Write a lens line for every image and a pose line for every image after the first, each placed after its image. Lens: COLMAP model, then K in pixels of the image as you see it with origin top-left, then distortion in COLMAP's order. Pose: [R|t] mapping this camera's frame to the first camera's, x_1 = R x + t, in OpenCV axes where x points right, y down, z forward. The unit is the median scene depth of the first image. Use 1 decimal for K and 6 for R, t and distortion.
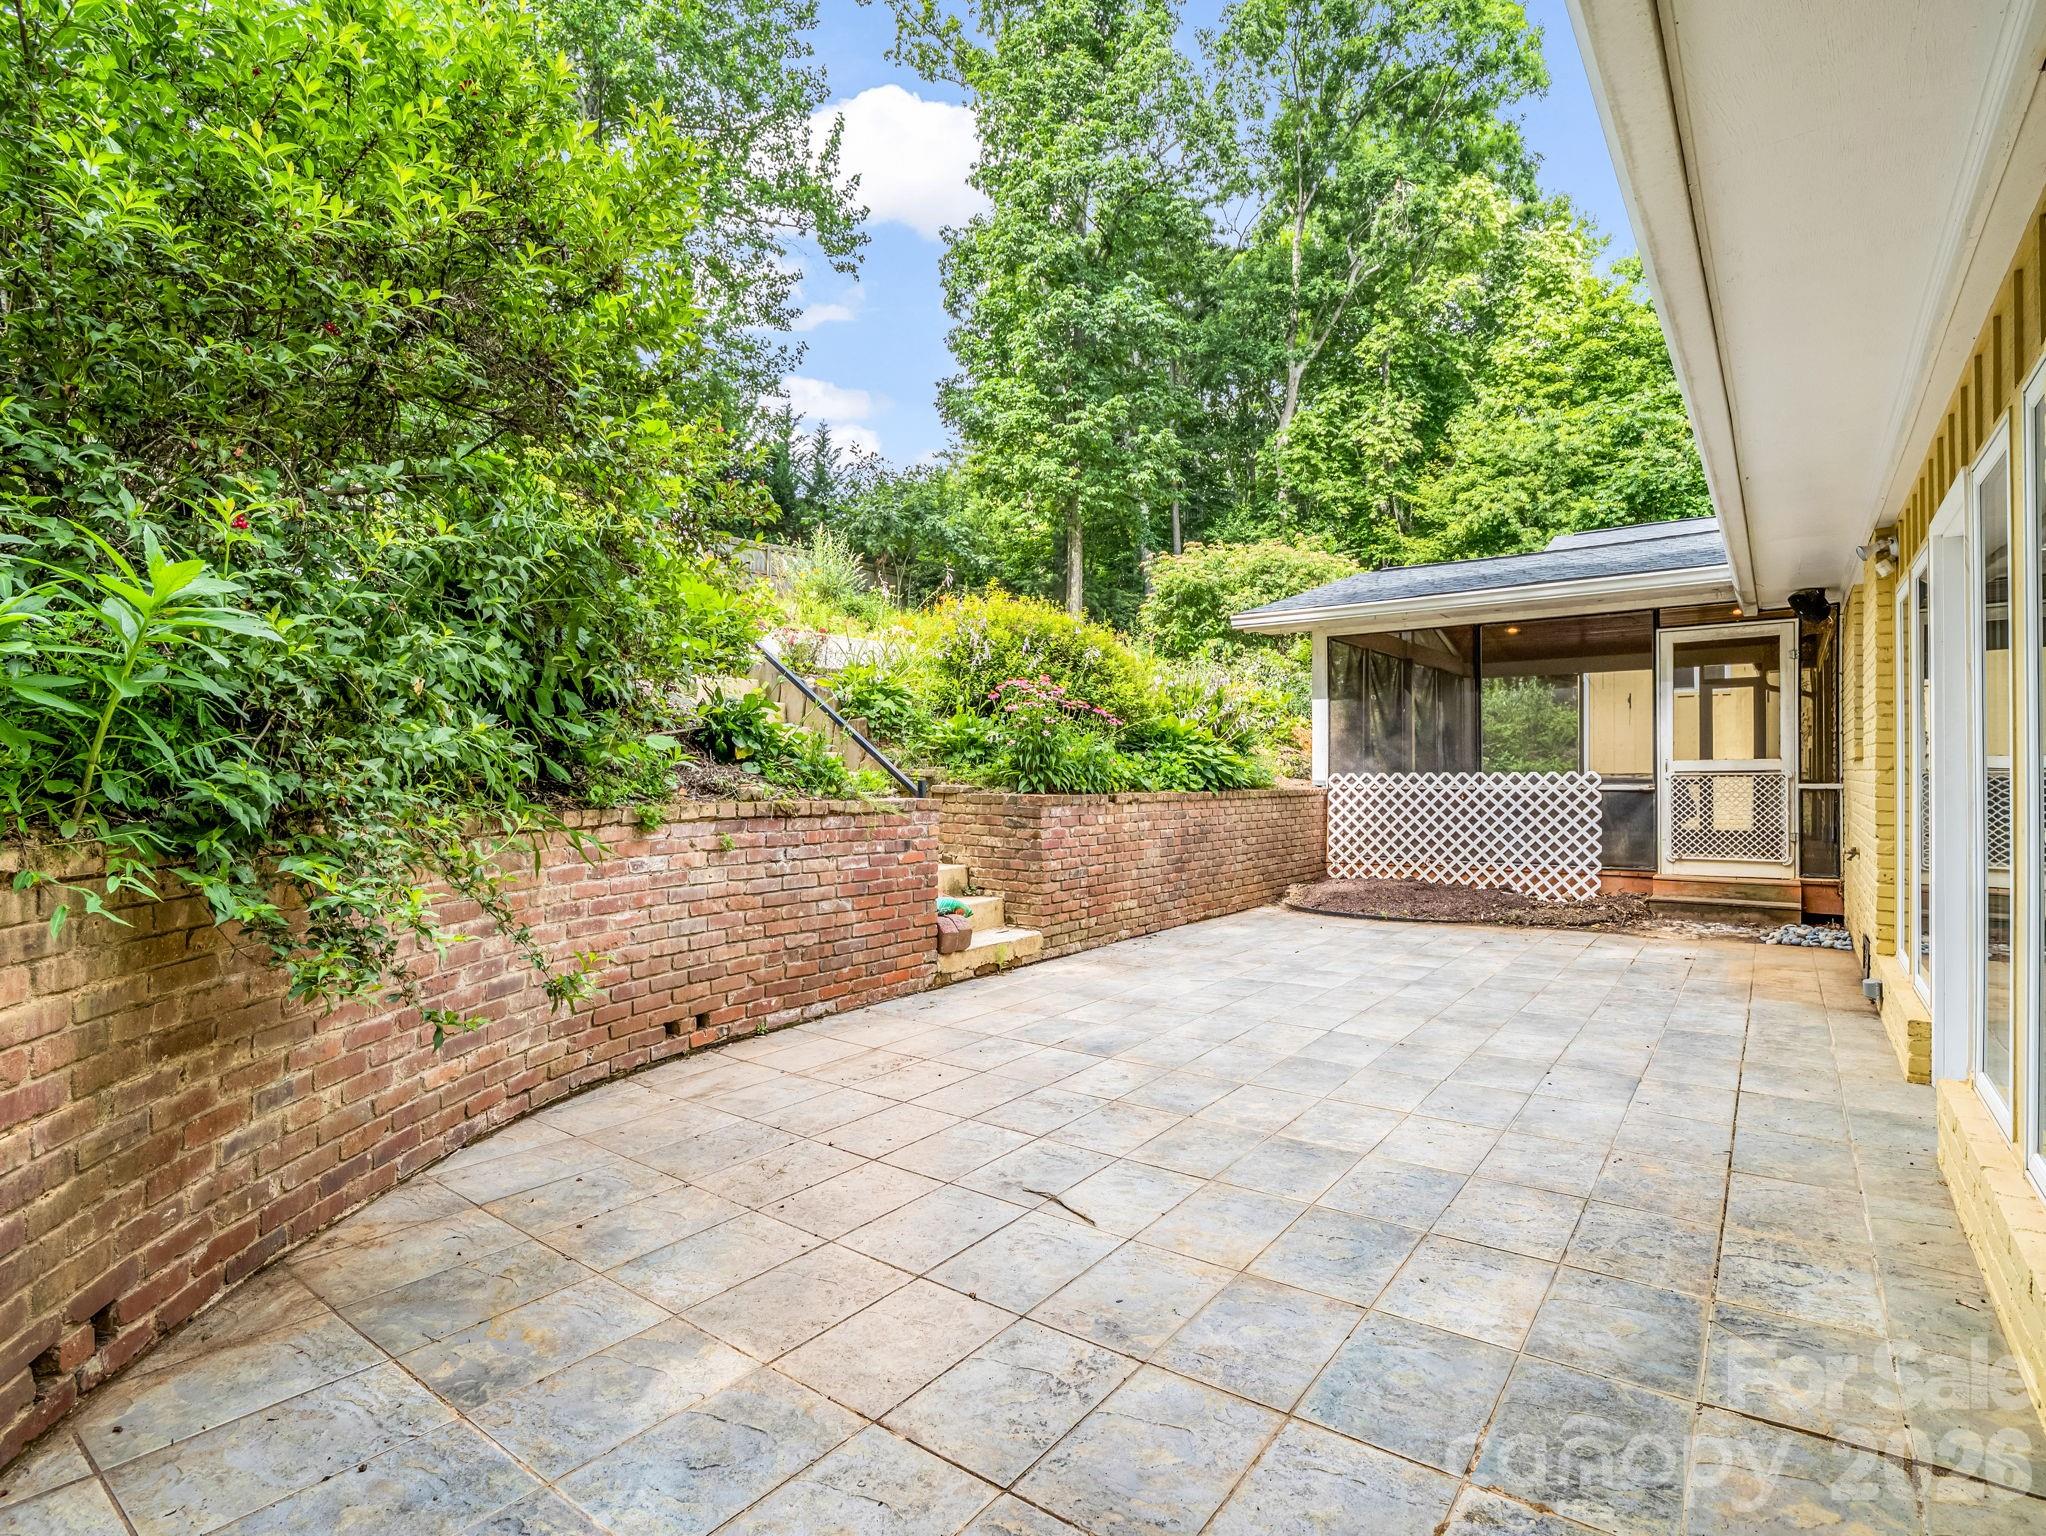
lens RADIAL K [[1024.7, 0, 1007.6], [0, 1024.7, 803.3], [0, 0, 1]] dist [0.015058, -0.000617]
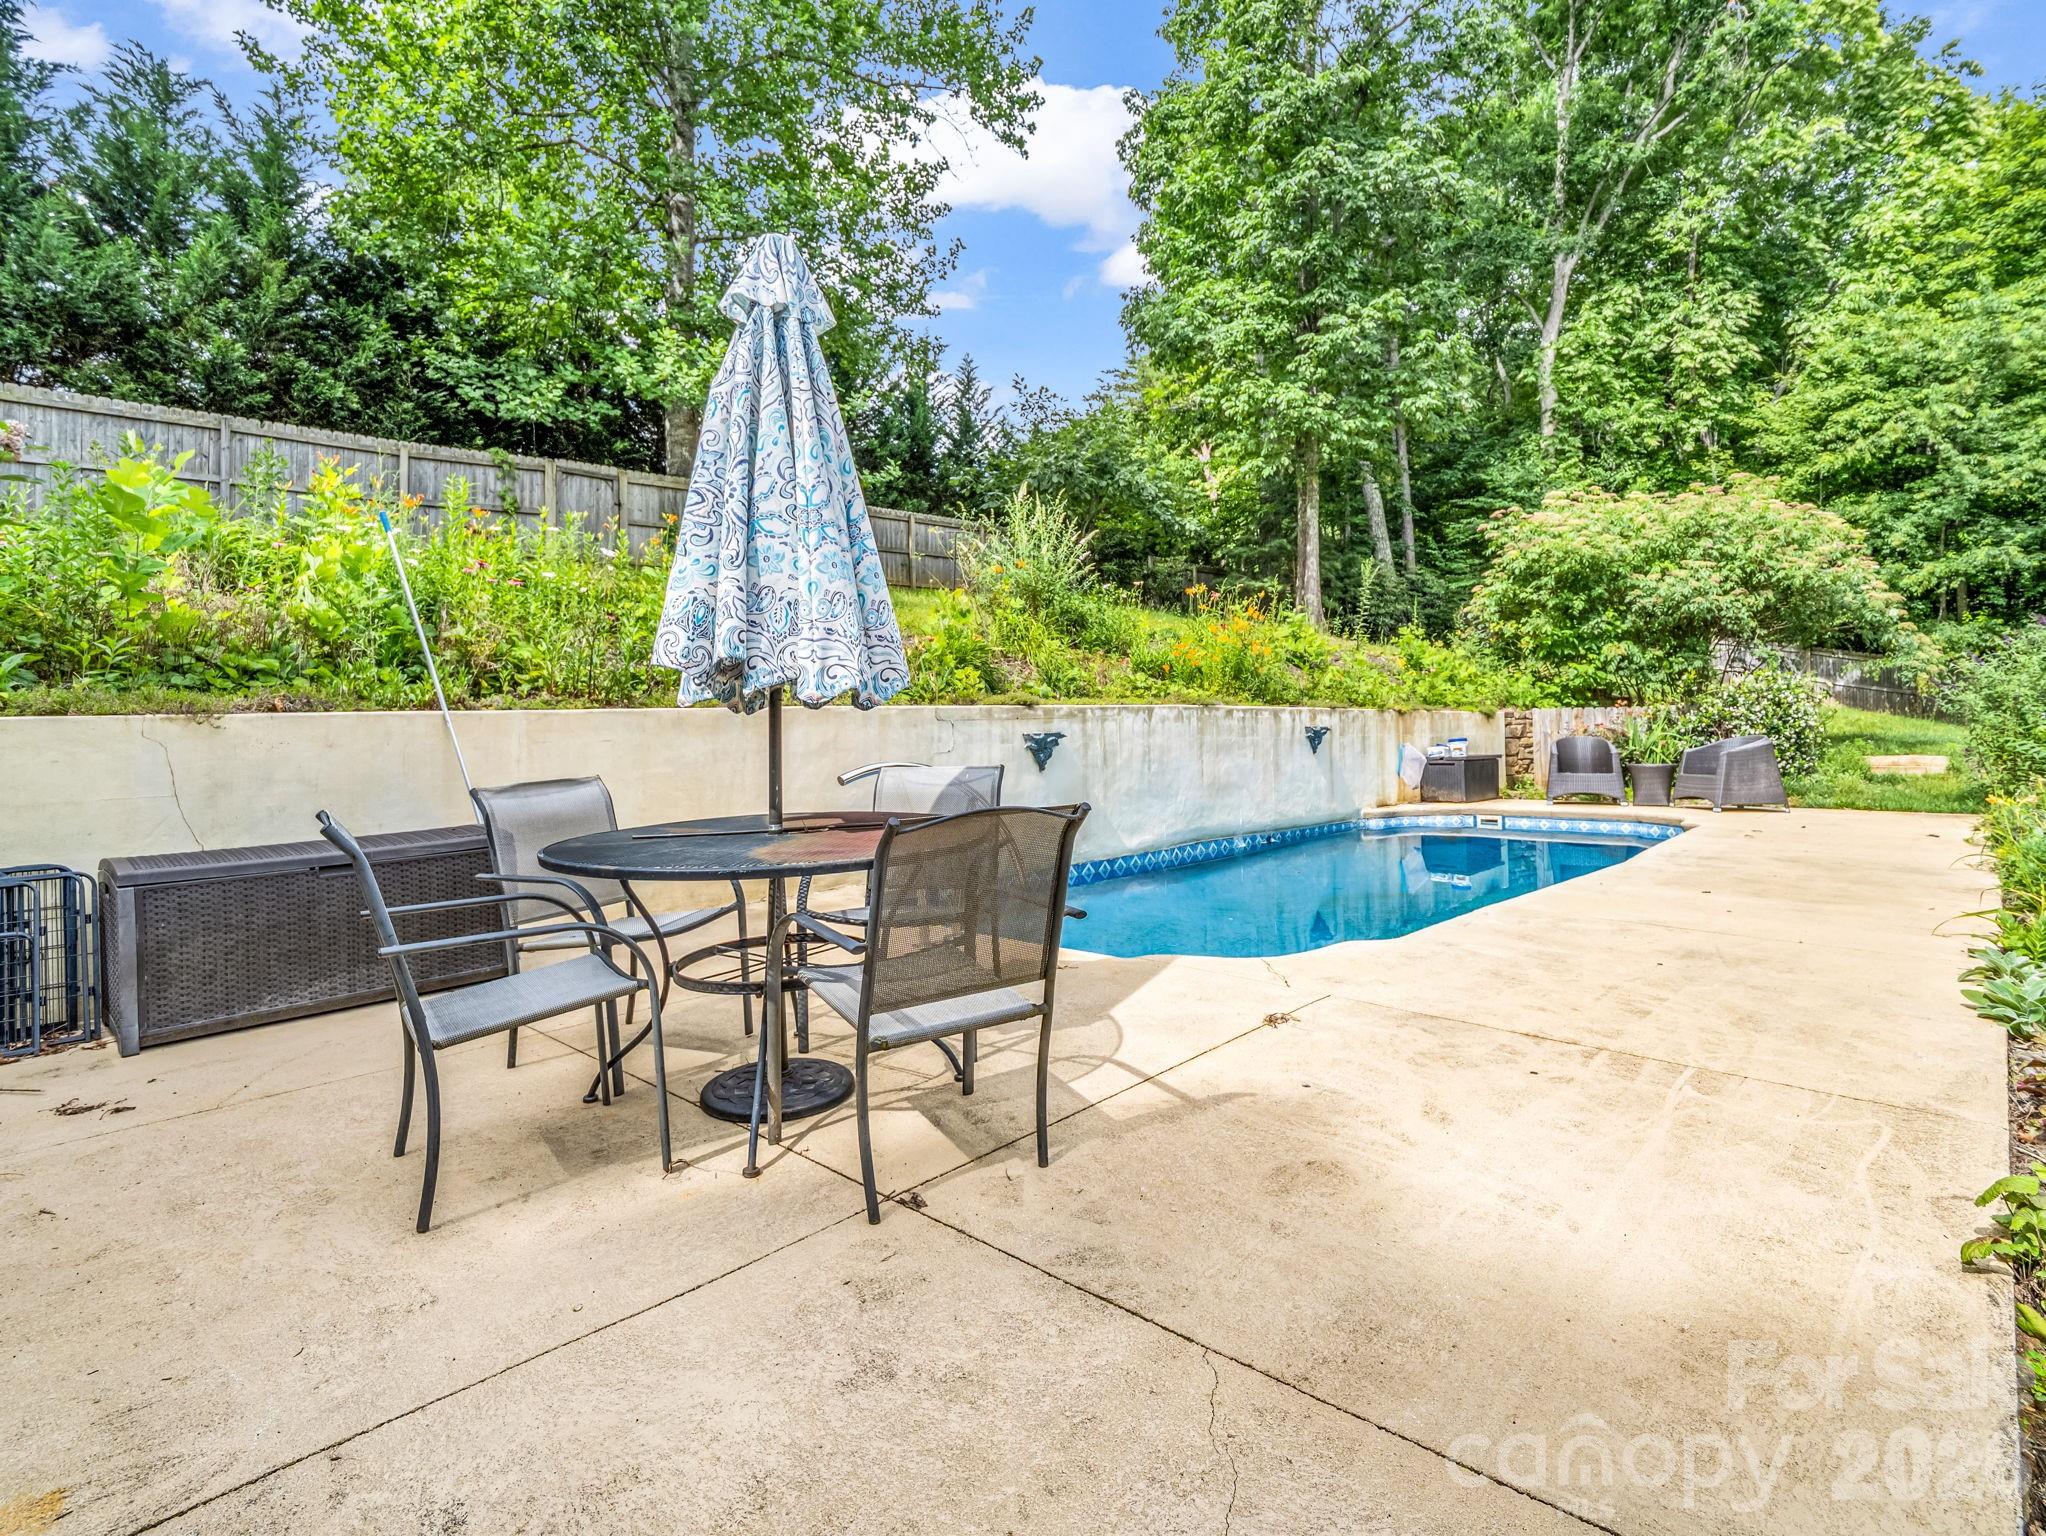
lens RADIAL K [[1060.4, 0, 1023.0], [0, 1060.4, 768.0], [0, 0, 1]] dist [0.001377, 0.000605]
pose [[0.995073, -0.009154, -0.098721, -0.065127], [0.009249, 0.999957, 0.000504, -0.055691], [0.098712, -0.001414, 0.995115, 0.198580]]
